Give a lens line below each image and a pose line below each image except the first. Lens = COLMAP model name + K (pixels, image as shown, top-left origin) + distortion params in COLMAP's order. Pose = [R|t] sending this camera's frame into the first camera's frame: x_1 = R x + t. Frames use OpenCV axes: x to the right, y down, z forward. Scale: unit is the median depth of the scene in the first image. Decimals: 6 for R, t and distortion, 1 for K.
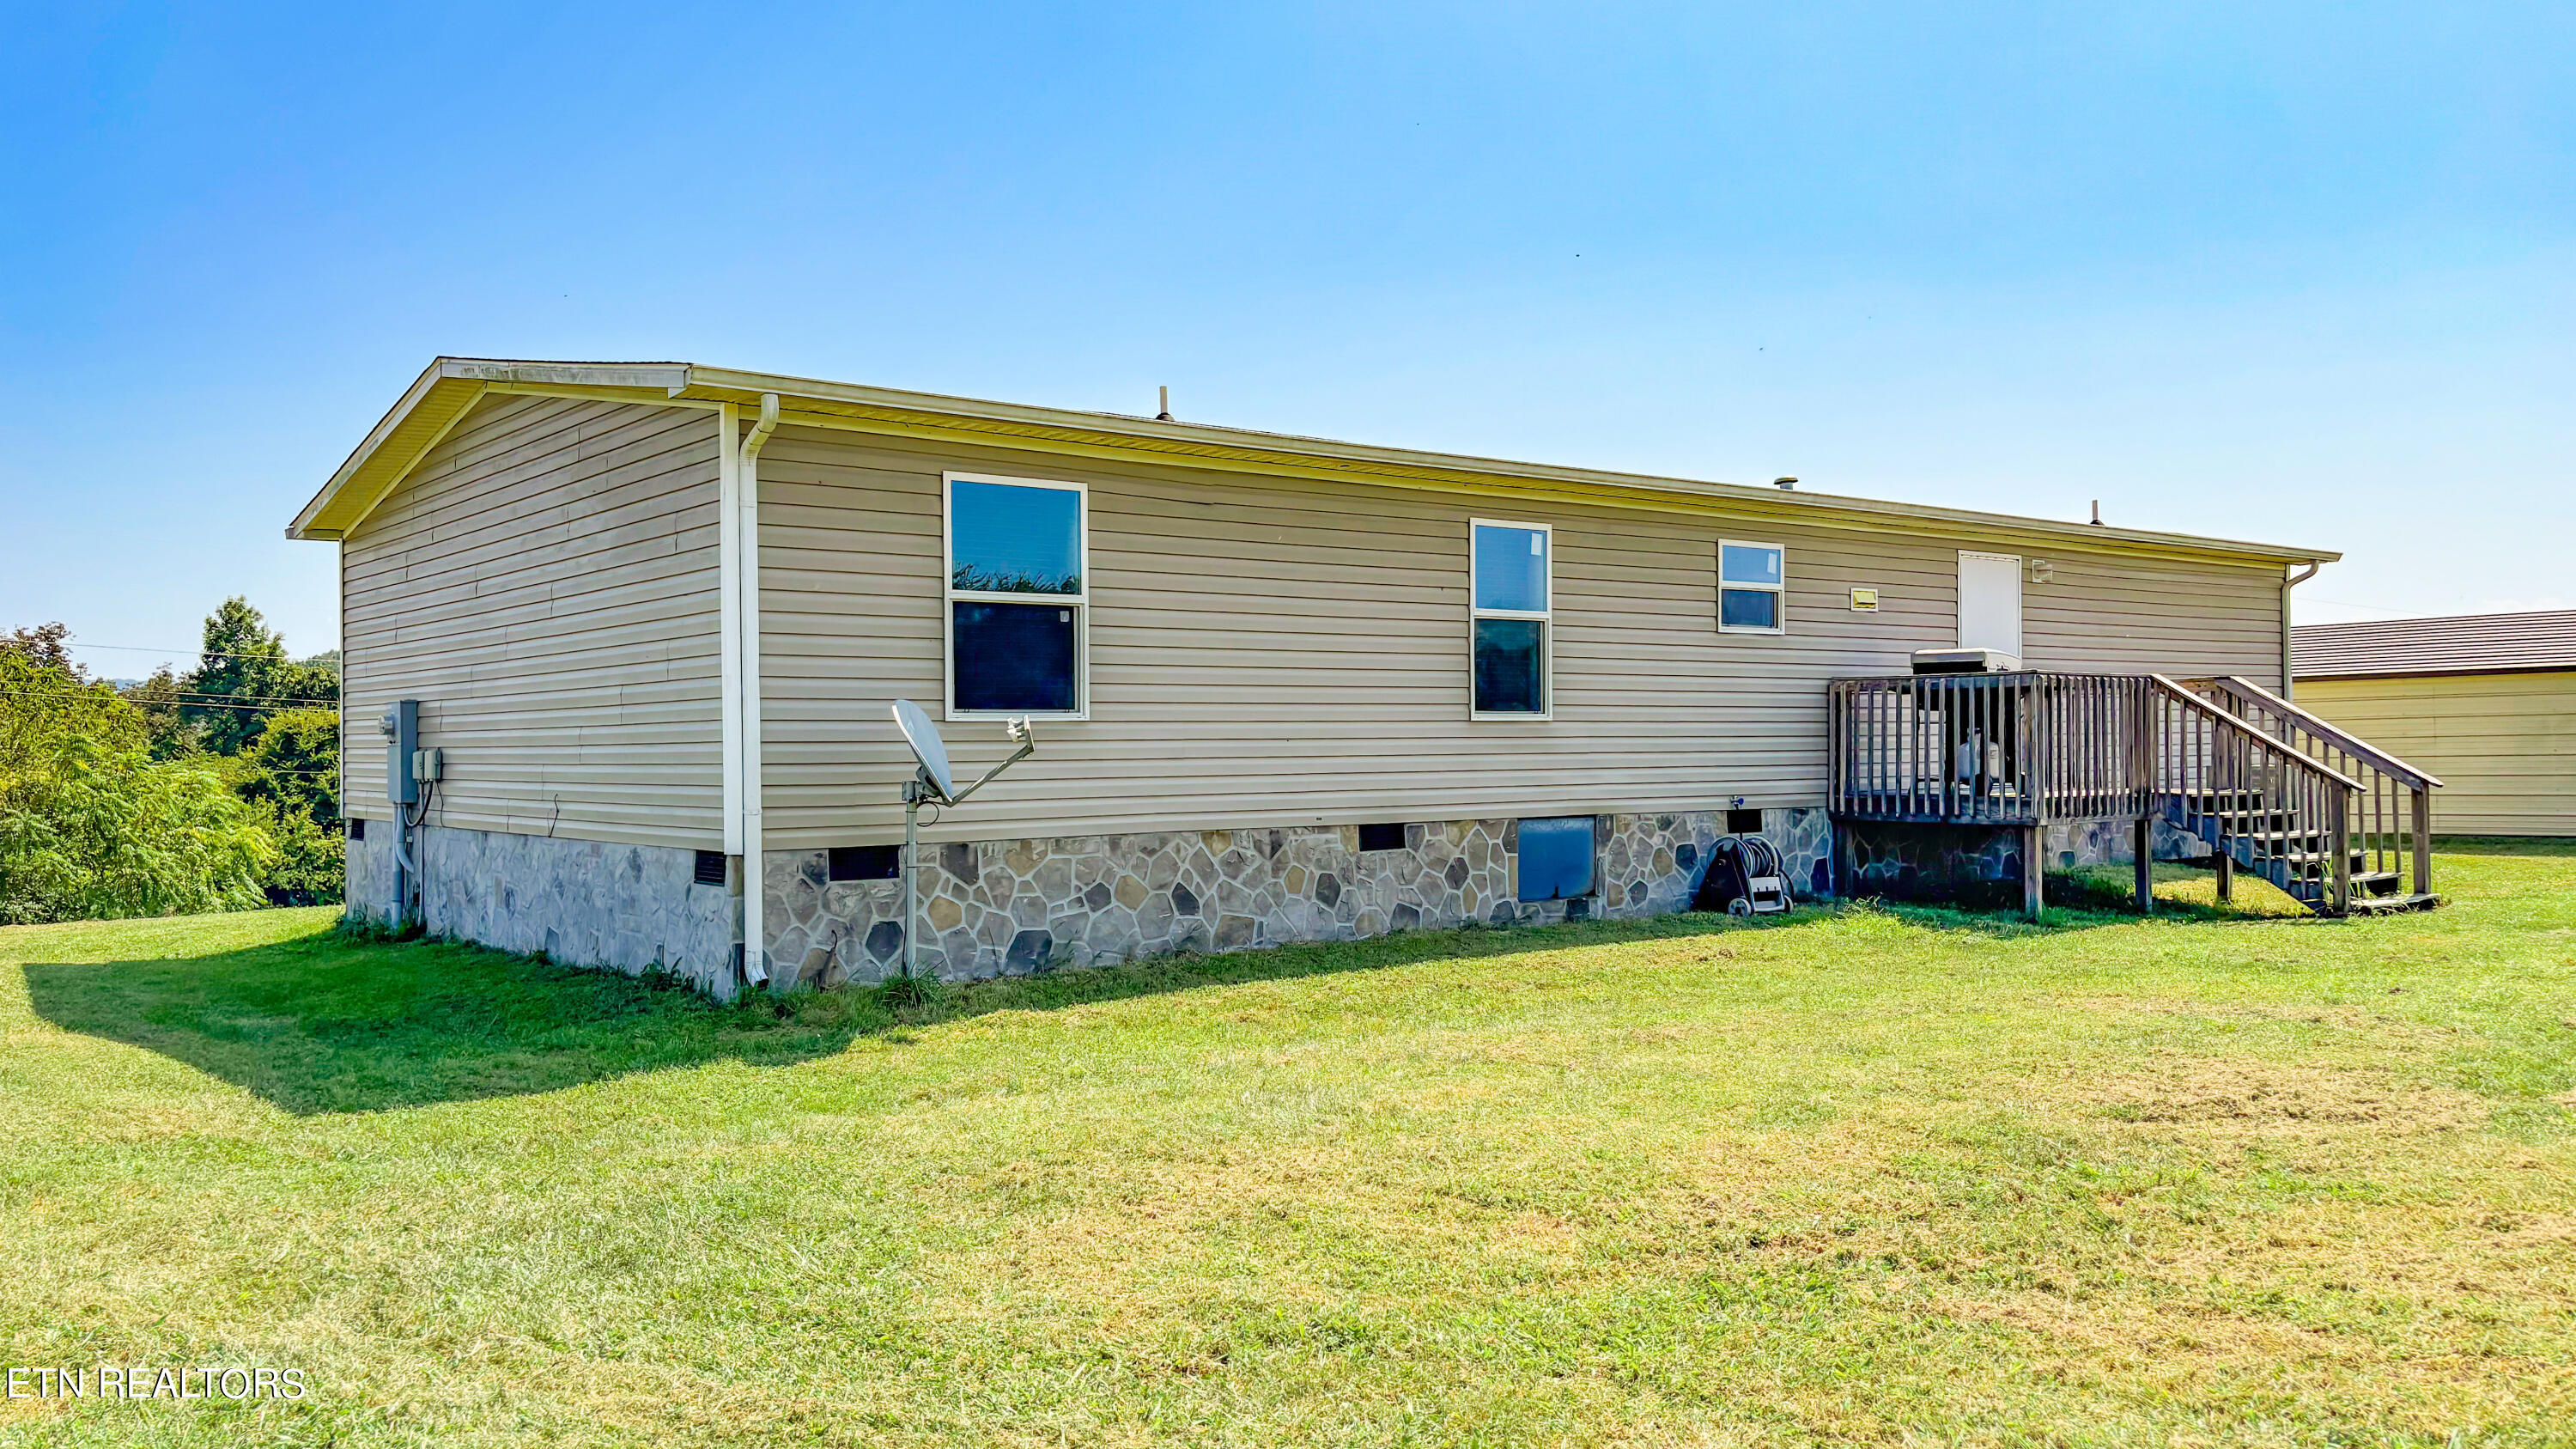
lens RADIAL K [[2035.6, 0, 1288.0], [0, 2035.6, 724.5], [0, 0, 1]] dist [0.177991, -0.482934]
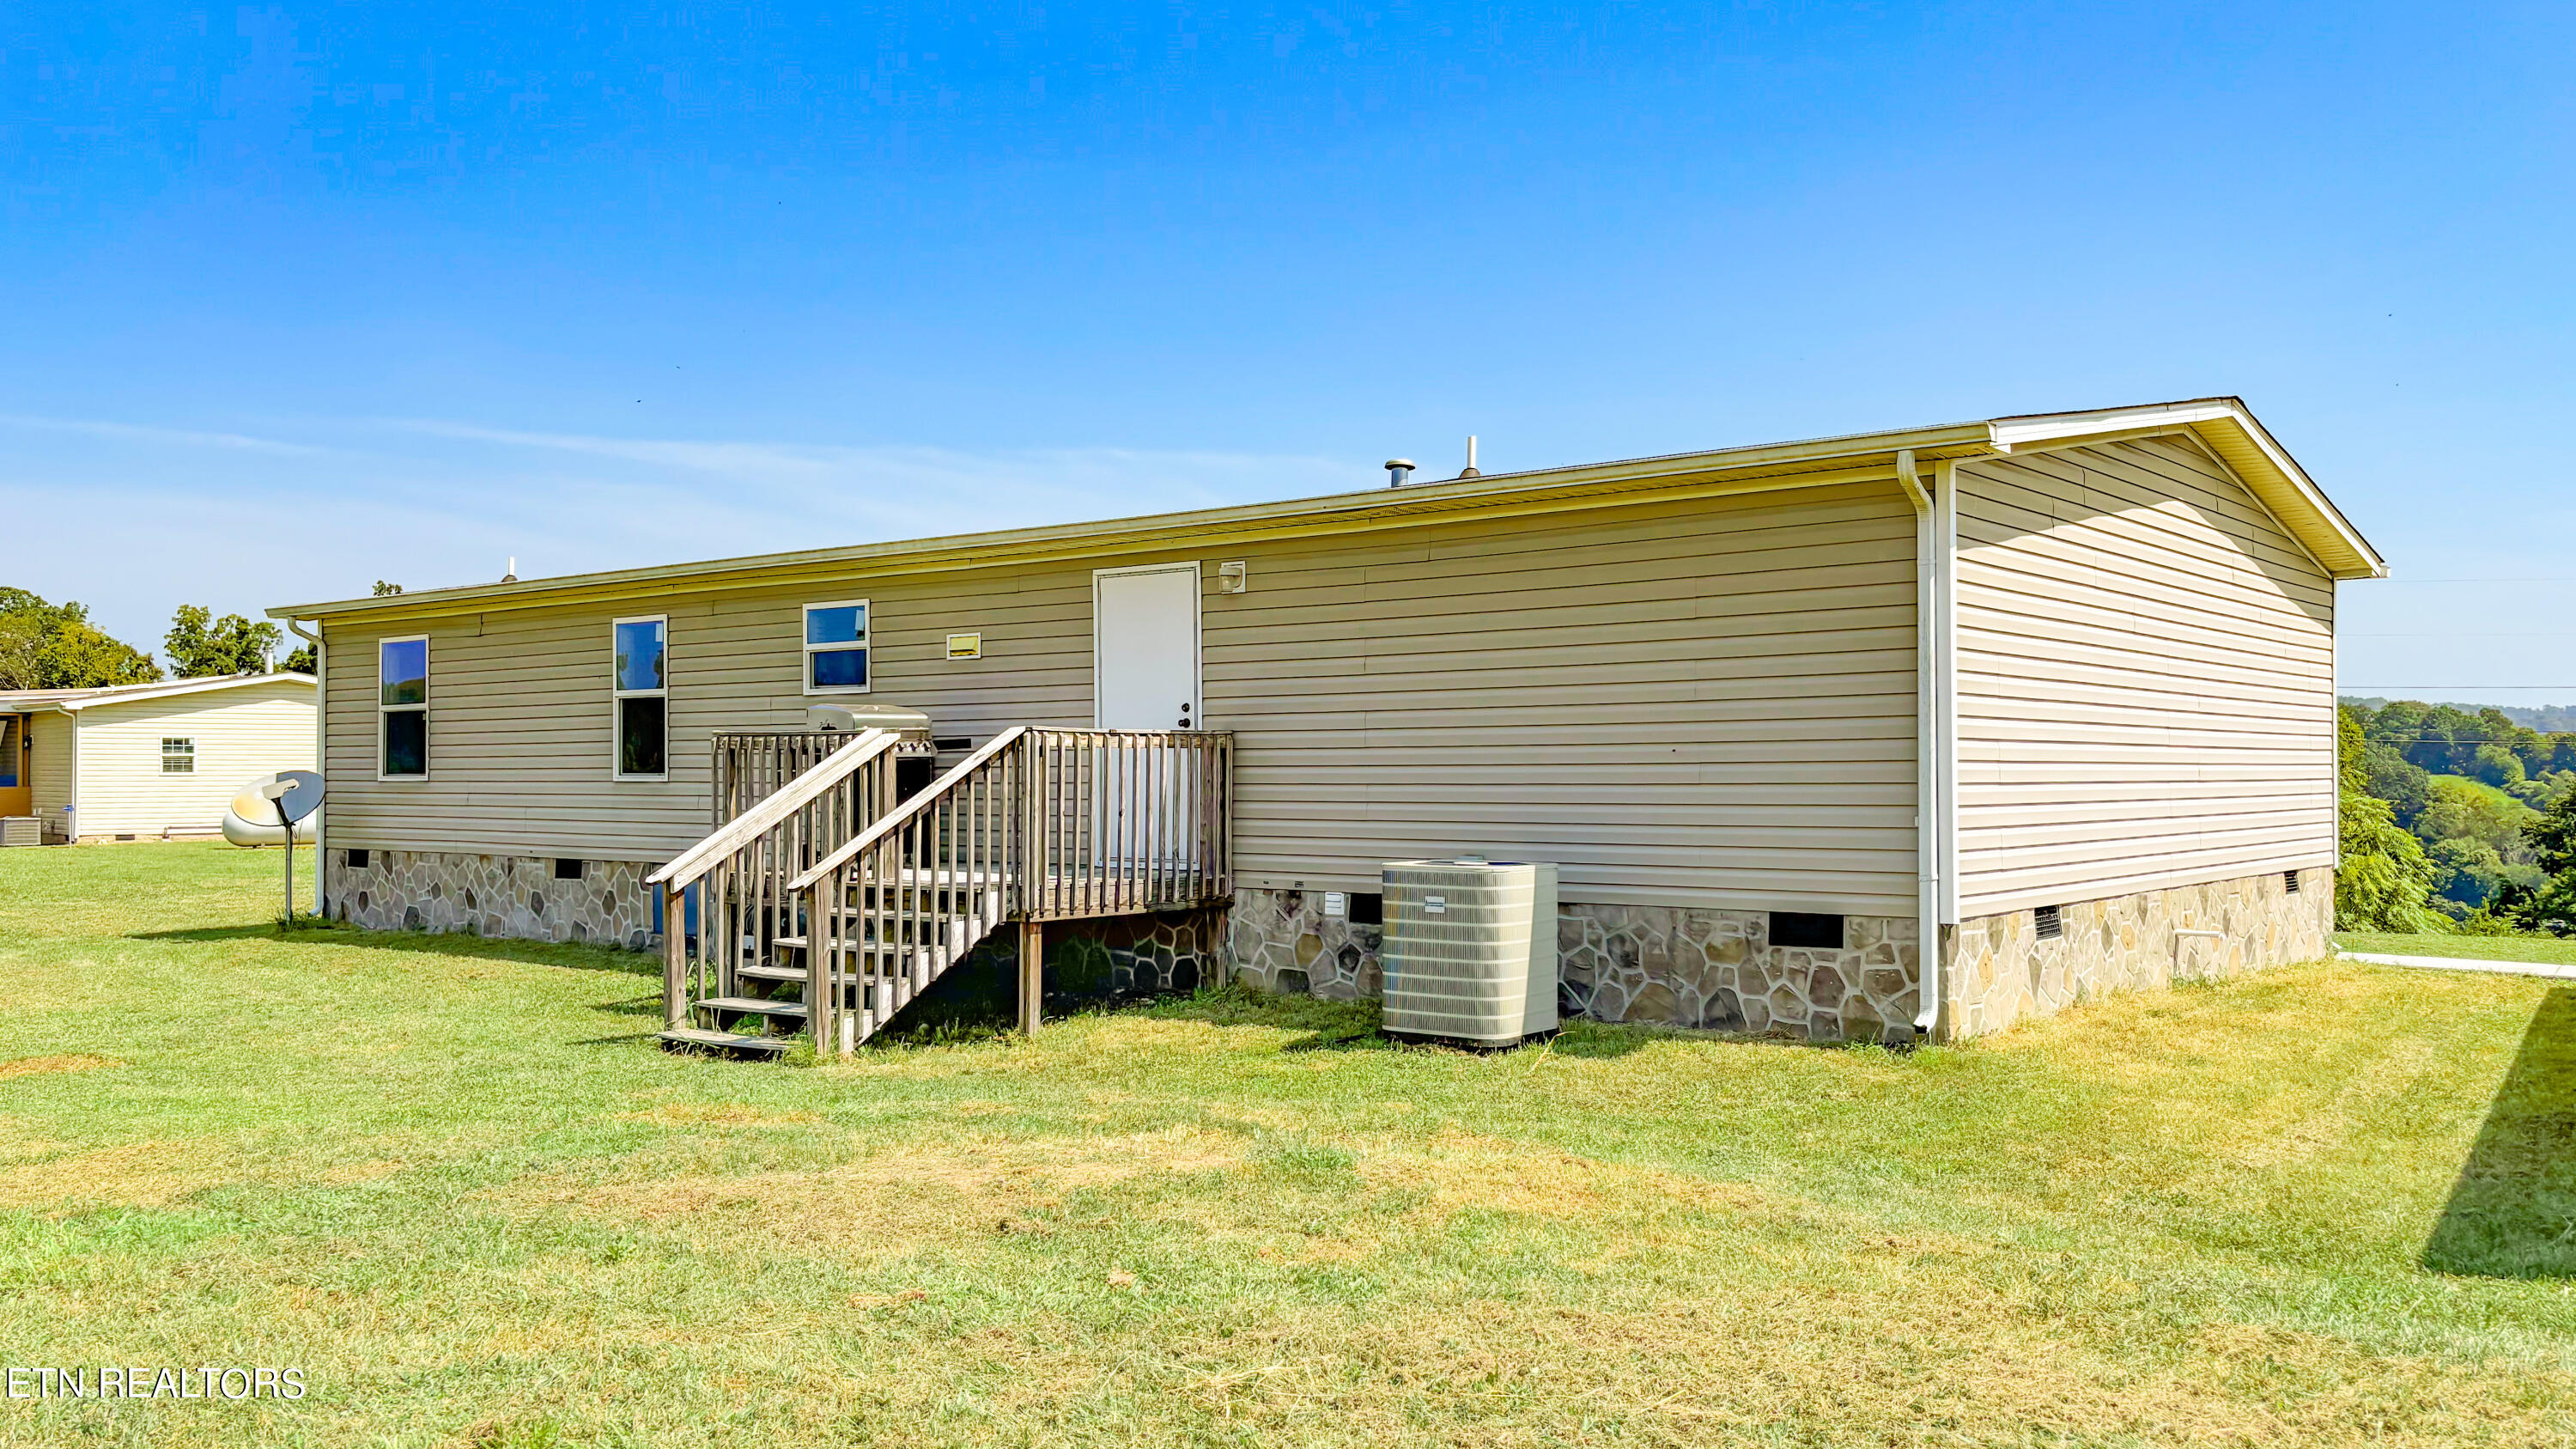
lens RADIAL K [[2035.6, 0, 1288.0], [0, 2035.6, 724.5], [0, 0, 1]] dist [0.177991, -0.482934]
pose [[0.196997, -0.026288, -0.980052, 1.471101], [-0.004420, 0.999606, -0.027701, -0.003382], [0.980394, 0.009789, 0.196804, 1.204471]]
